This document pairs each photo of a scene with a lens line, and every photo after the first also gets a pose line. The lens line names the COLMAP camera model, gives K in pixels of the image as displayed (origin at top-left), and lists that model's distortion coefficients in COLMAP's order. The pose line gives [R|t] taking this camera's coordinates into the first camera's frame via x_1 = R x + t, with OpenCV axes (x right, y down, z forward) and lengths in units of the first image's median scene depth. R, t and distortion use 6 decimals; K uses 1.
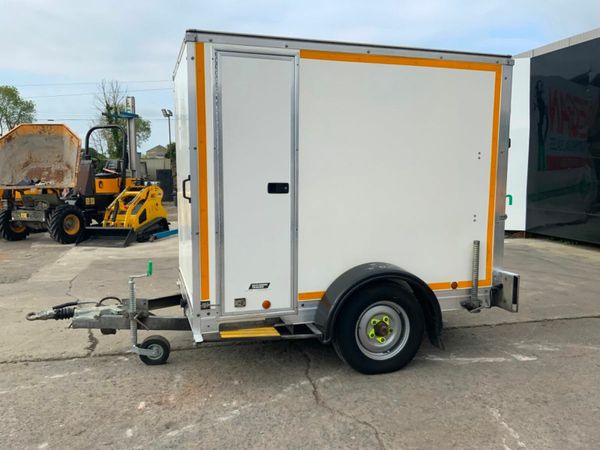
lens RADIAL K [[502.7, 0, 299.4], [0, 502.7, 225.5], [0, 0, 1]] dist [-0.009404, -0.003190]
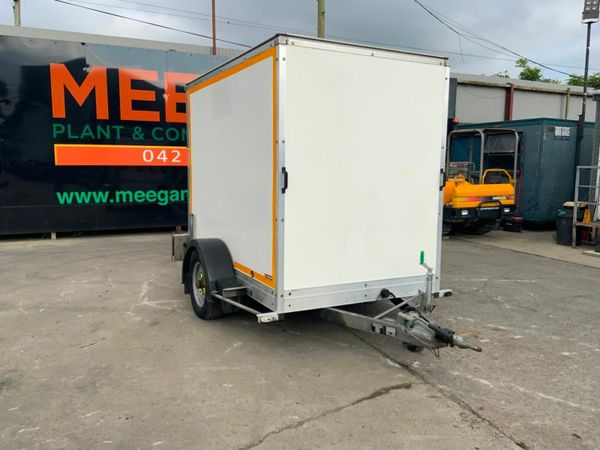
lens RADIAL K [[502.7, 0, 299.8], [0, 502.7, 225.4], [0, 0, 1]] dist [-0.009404, -0.003190]
pose [[-0.183083, -0.118188, 0.975967, -1.399201], [0.101342, 0.985190, 0.138316, -0.165900], [-0.977860, 0.124230, -0.168394, 1.566483]]
